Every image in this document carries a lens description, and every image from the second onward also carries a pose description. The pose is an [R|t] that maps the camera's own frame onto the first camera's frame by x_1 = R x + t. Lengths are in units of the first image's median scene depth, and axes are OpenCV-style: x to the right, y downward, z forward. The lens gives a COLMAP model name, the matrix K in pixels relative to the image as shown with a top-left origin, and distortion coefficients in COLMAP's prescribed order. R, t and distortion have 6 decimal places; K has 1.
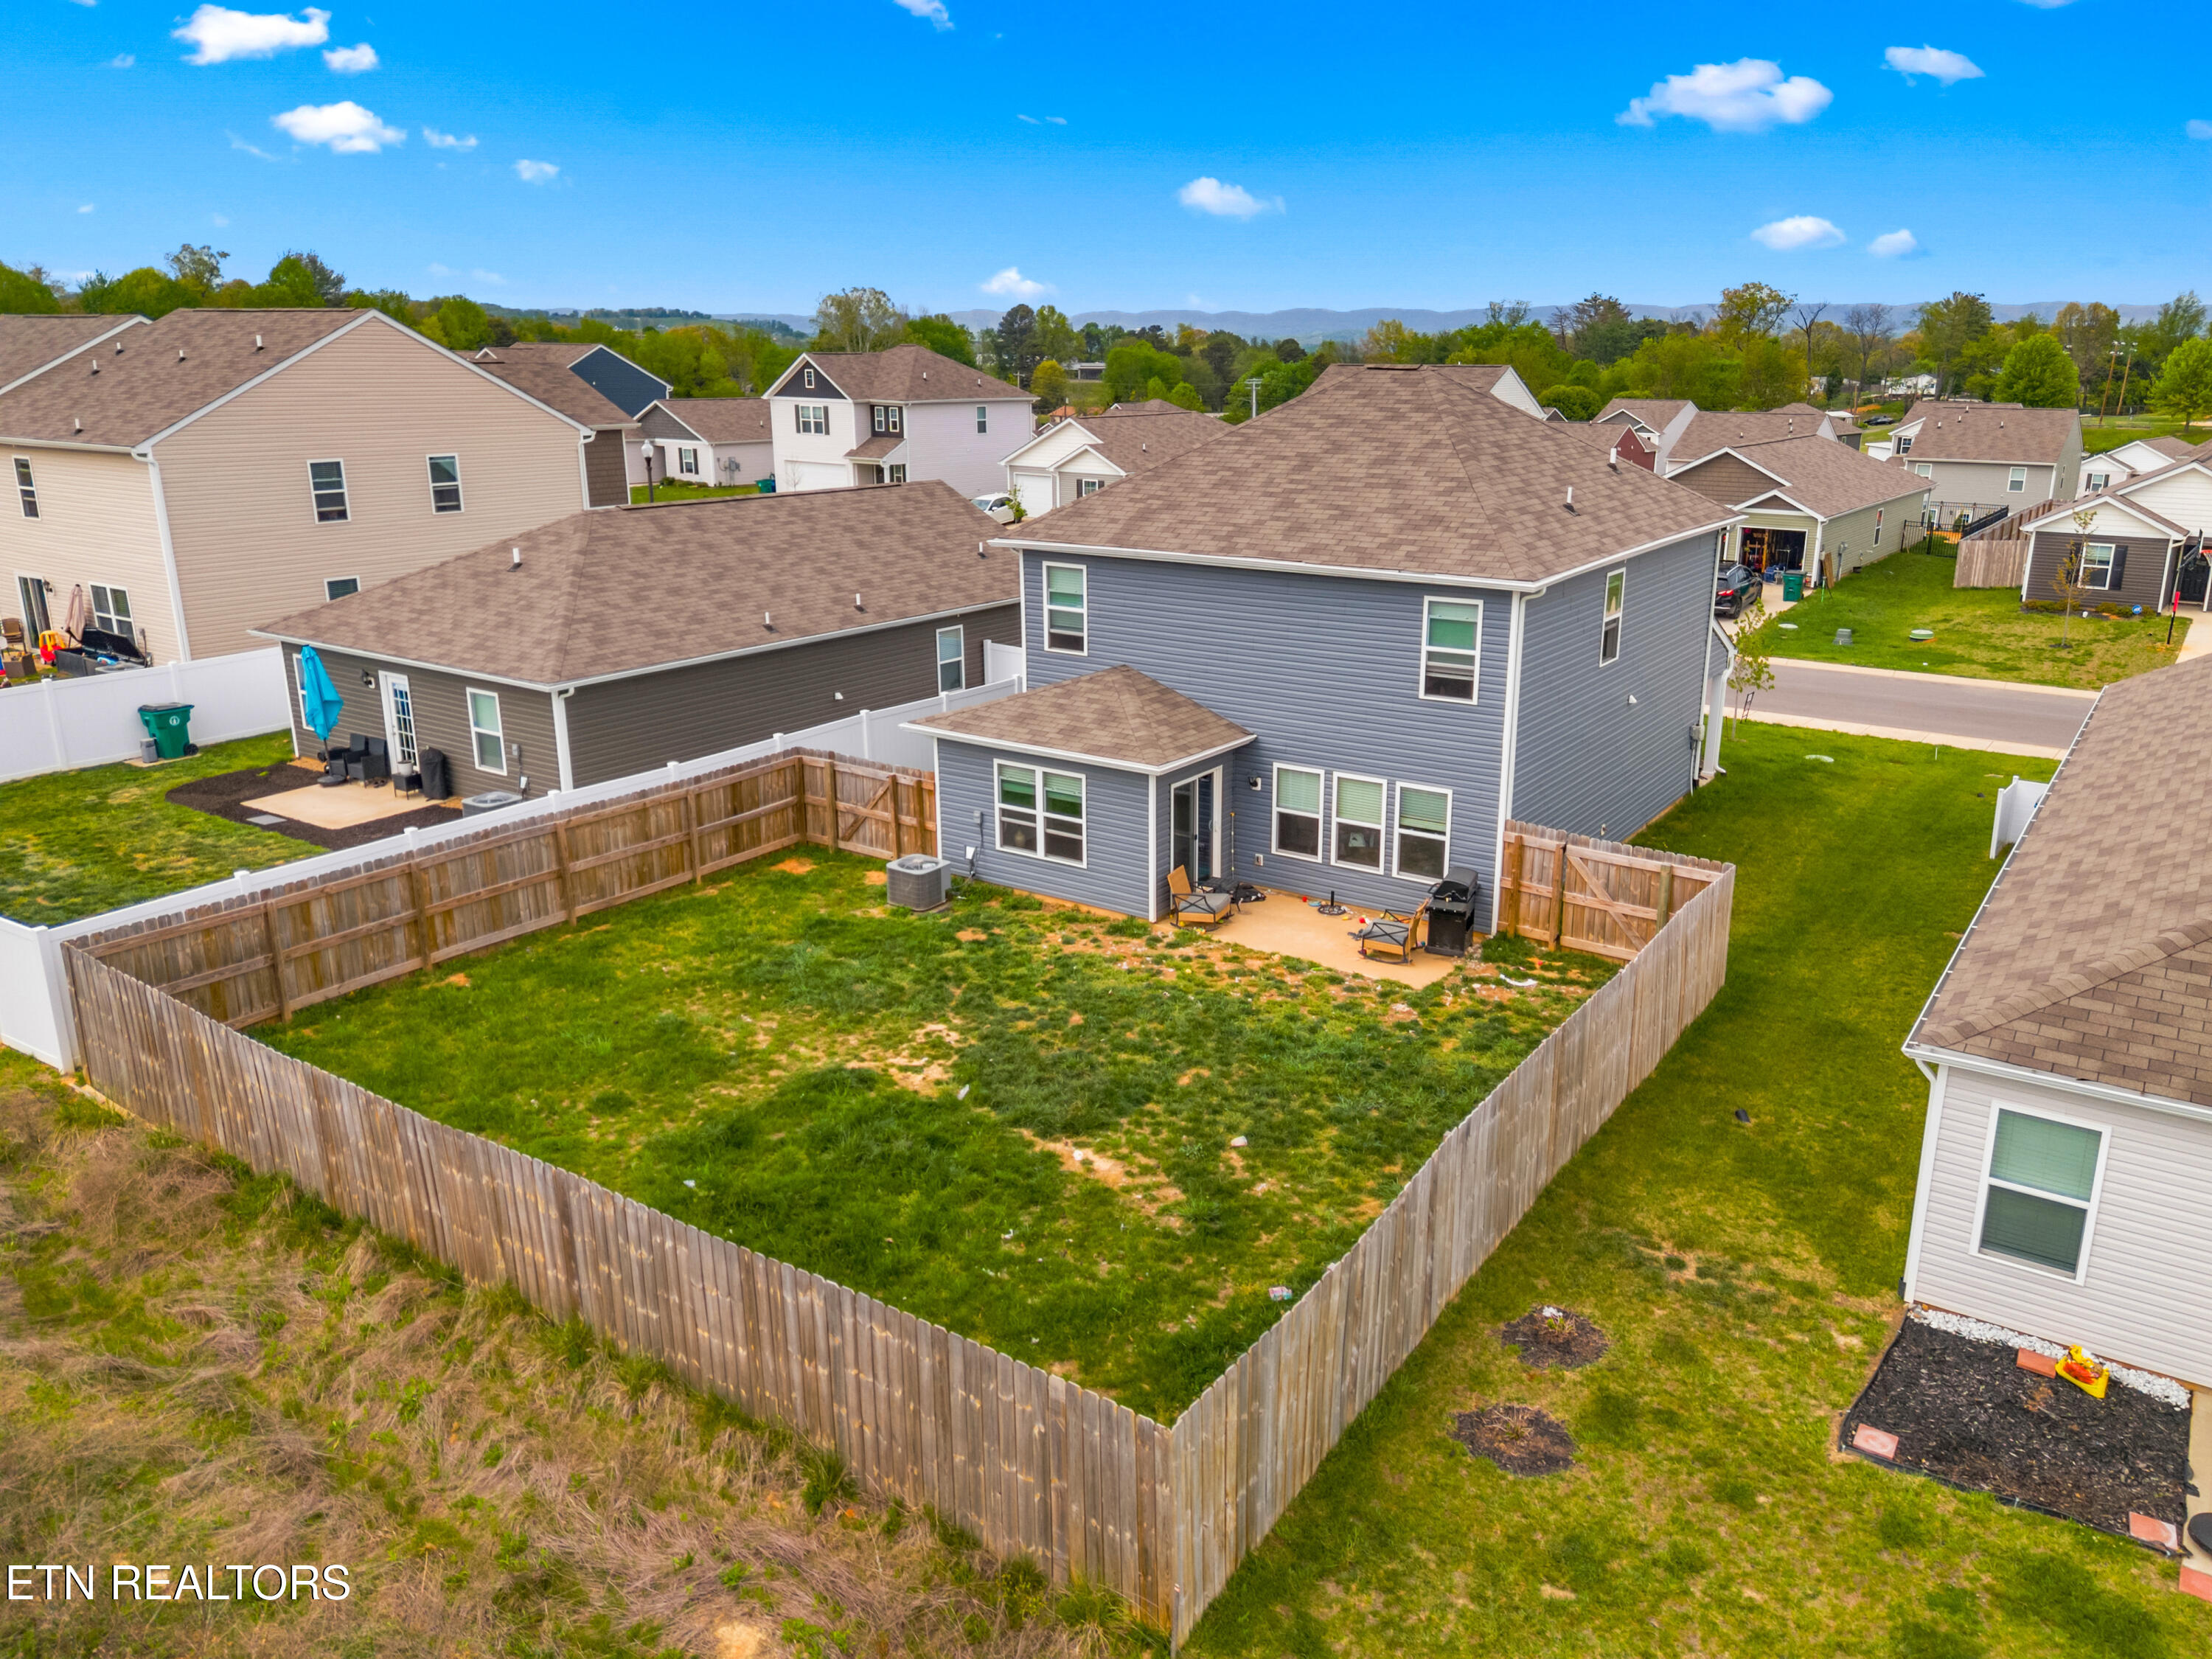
lens RADIAL K [[1611.6, 0, 1124.0], [0, 1611.6, 825.5], [0, 0, 1]] dist [0.107121, -0.125990]
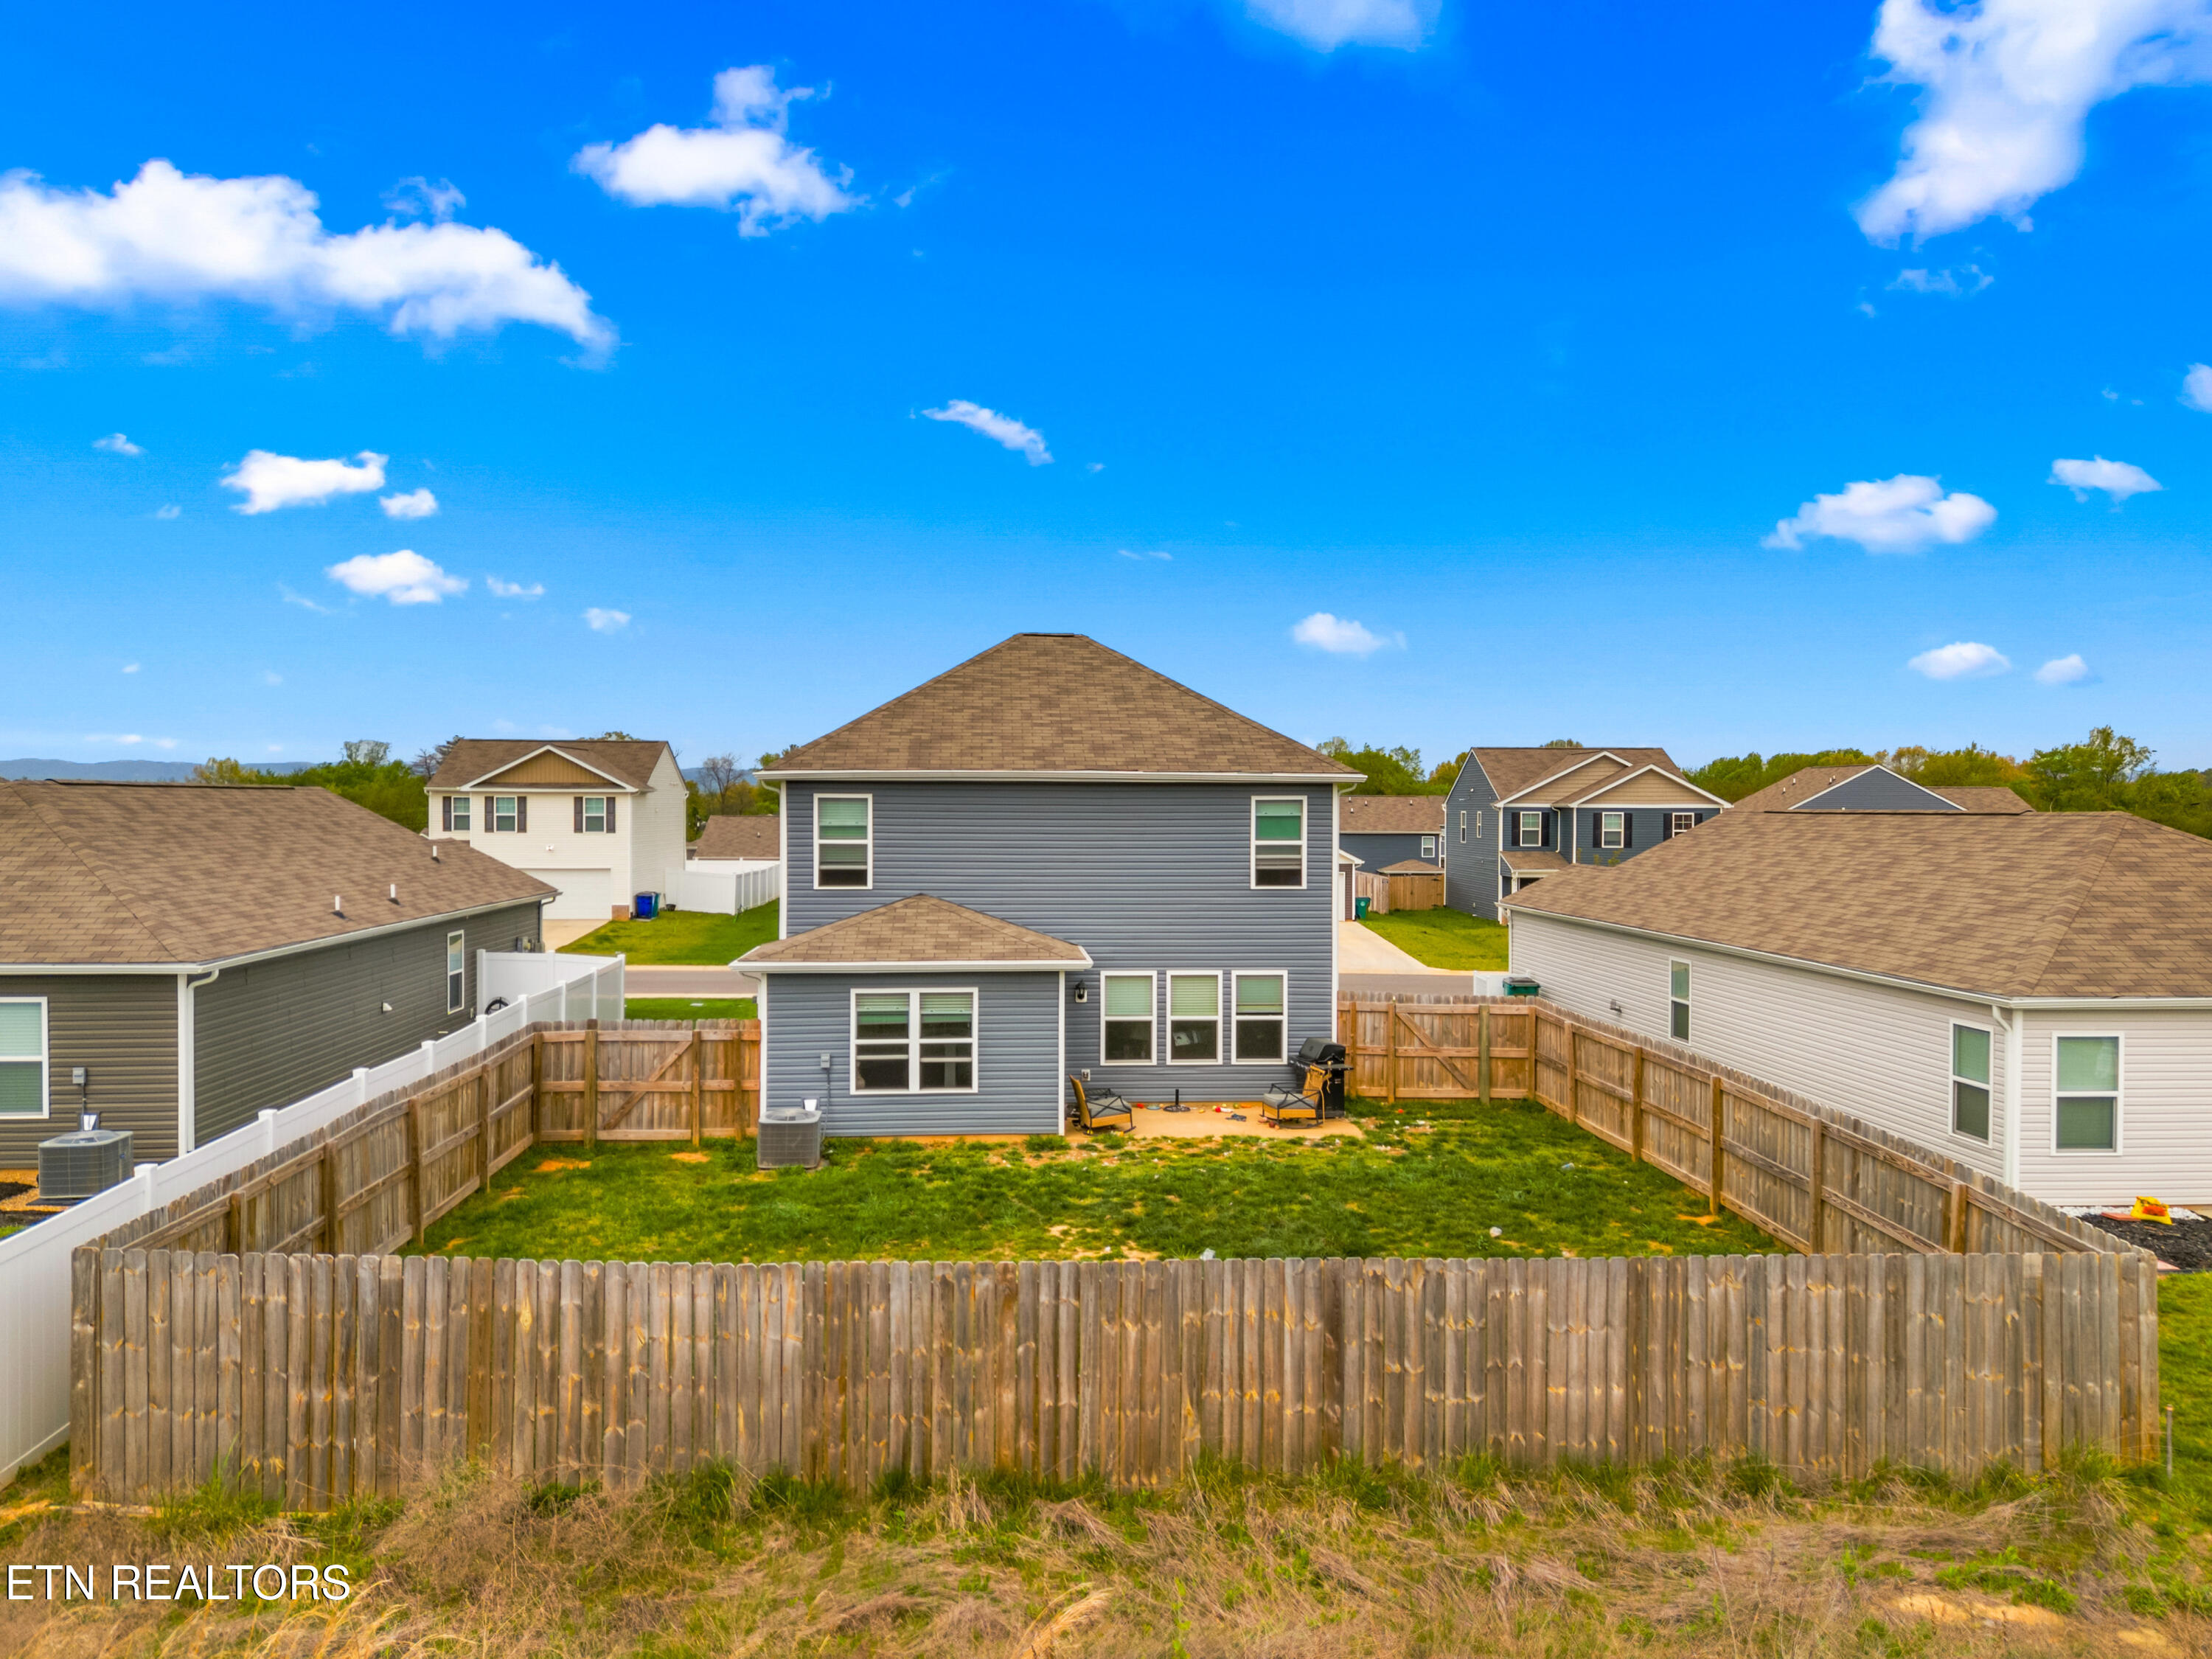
lens RADIAL K [[1611.6, 0, 1124.0], [0, 1611.6, 825.5], [0, 0, 1]] dist [0.107121, -0.125990]
pose [[0.786347, -0.010387, 0.617698, -0.536507], [0.171168, 0.964378, -0.201685, 0.081602], [-0.593599, 0.264324, 0.760114, 0.202166]]
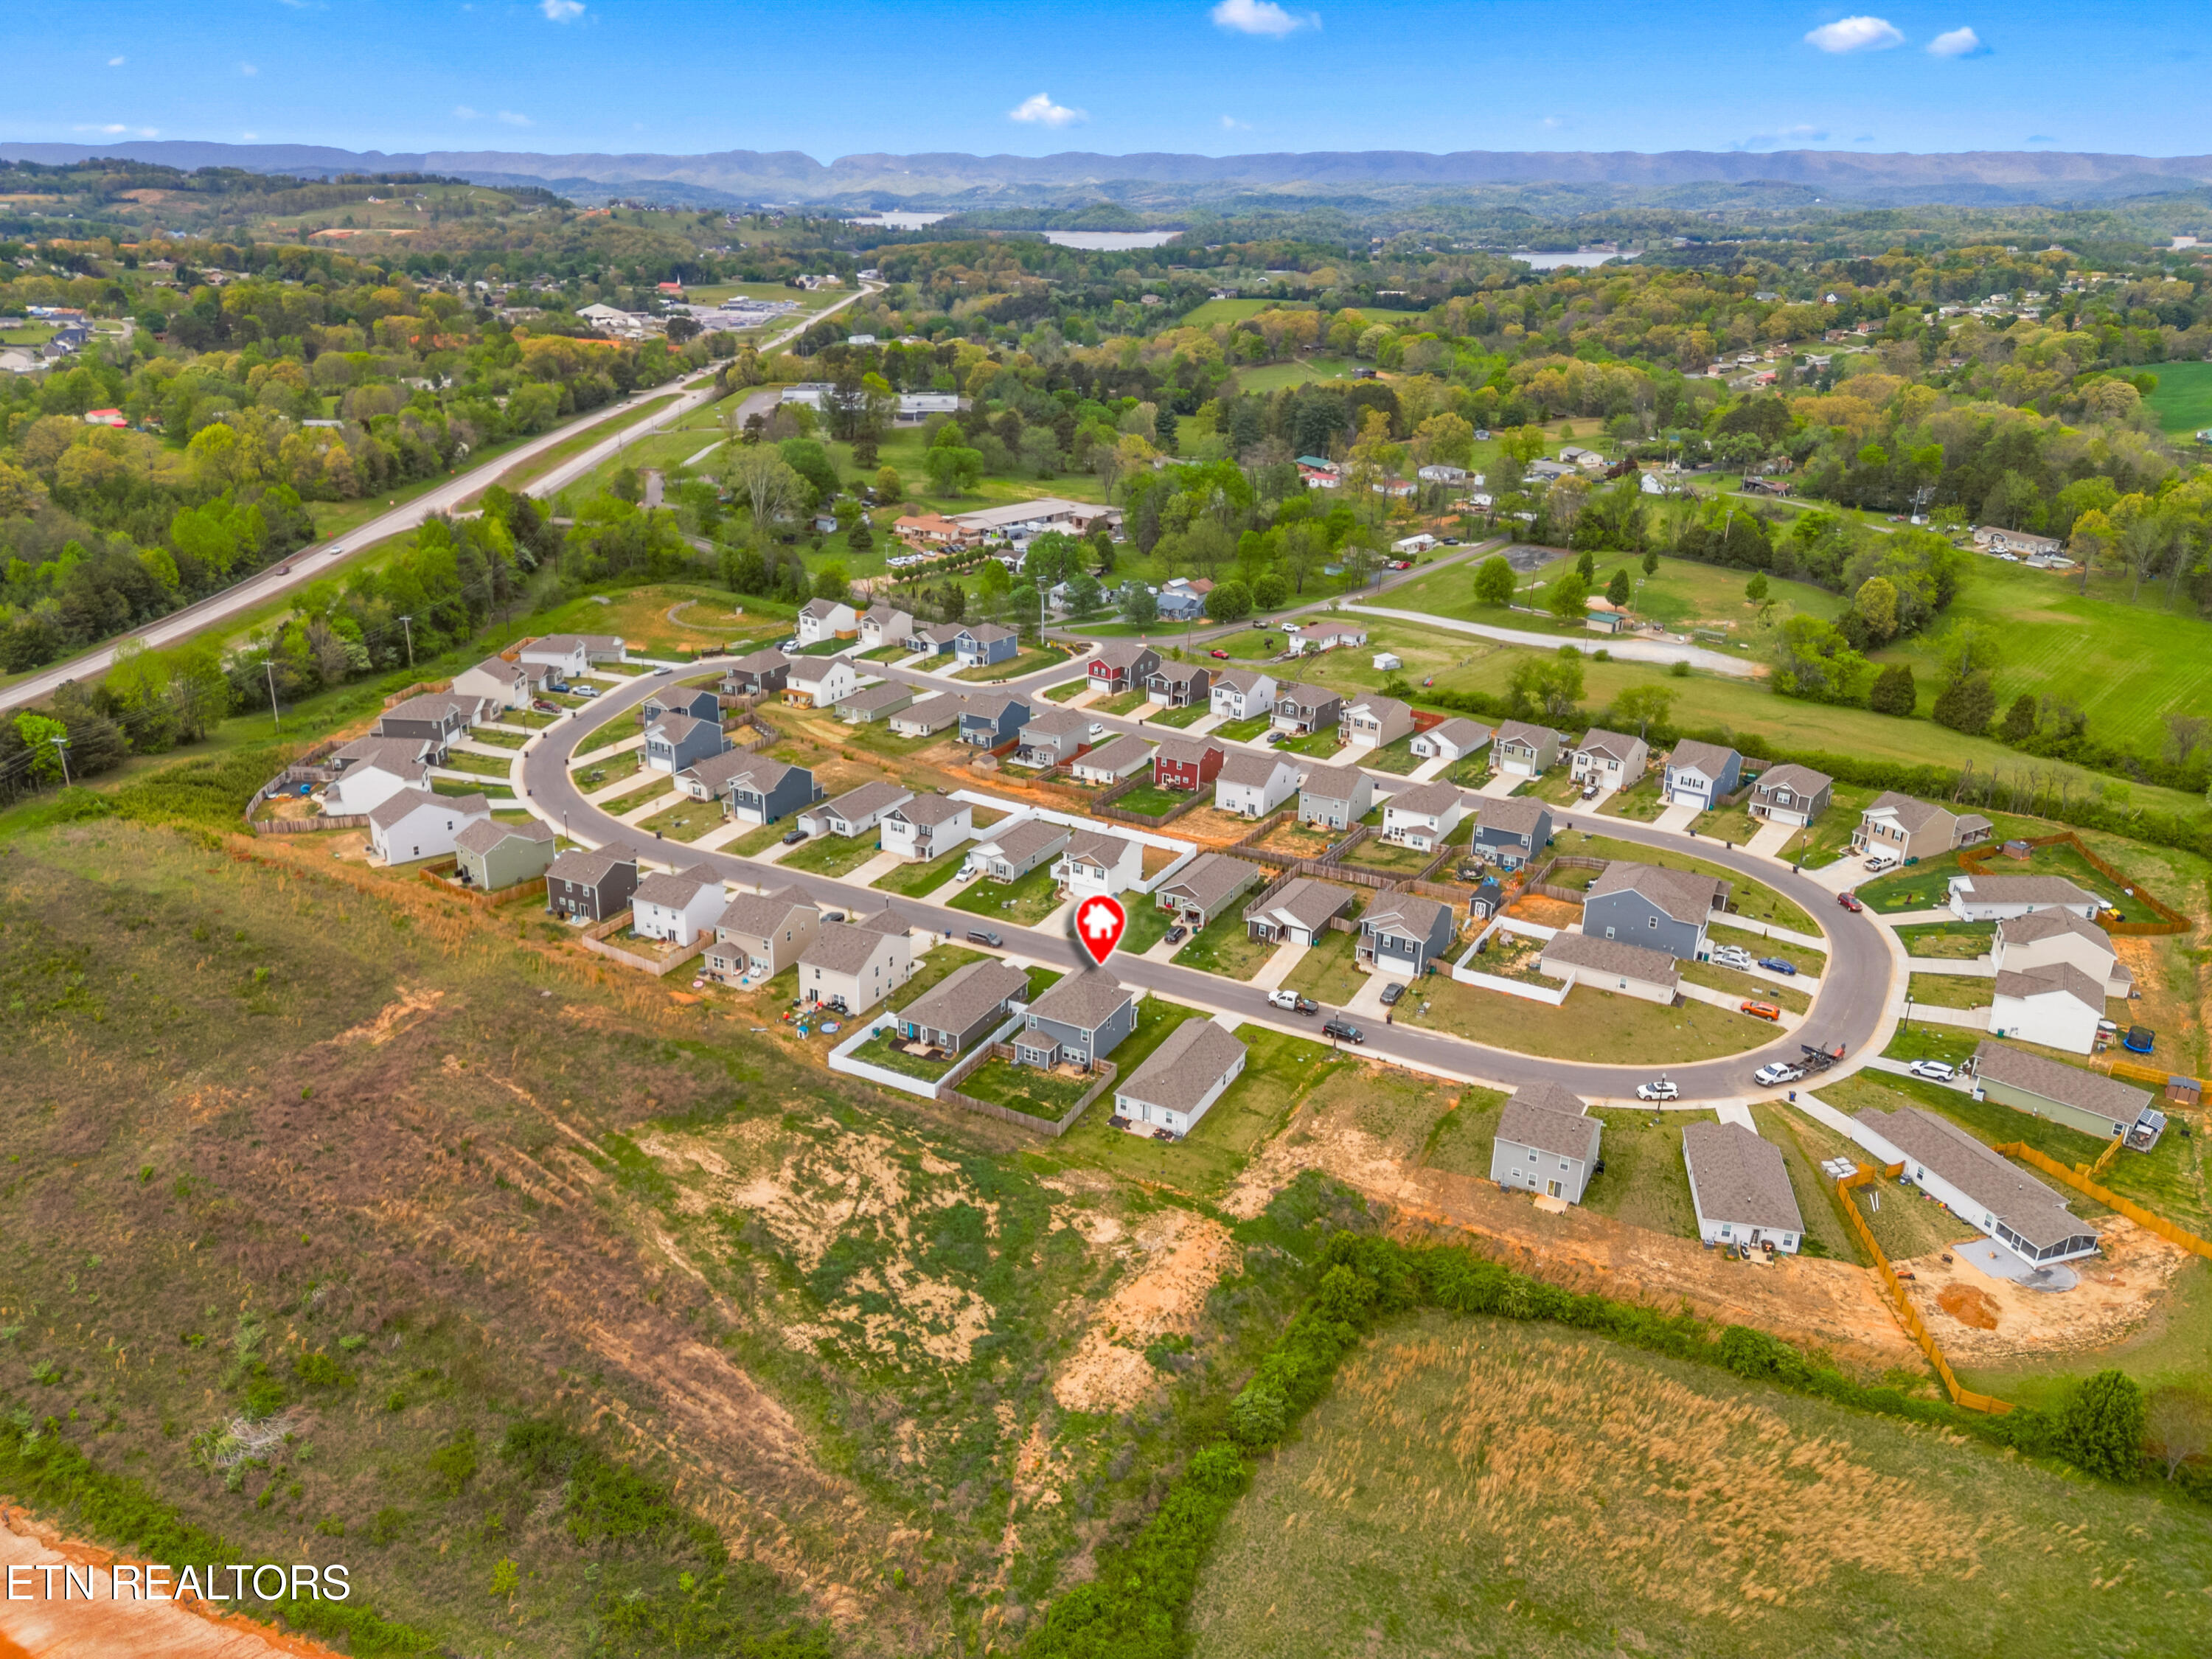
lens RADIAL K [[1611.6, 0, 1124.0], [0, 1611.6, 825.5], [0, 0, 1]] dist [0.107121, -0.125990]
pose [[0.990726, -0.021194, 0.134212, -0.630495], [0.008771, 0.995675, 0.092487, -1.807581], [-0.135592, -0.090452, 0.986627, -6.537499]]
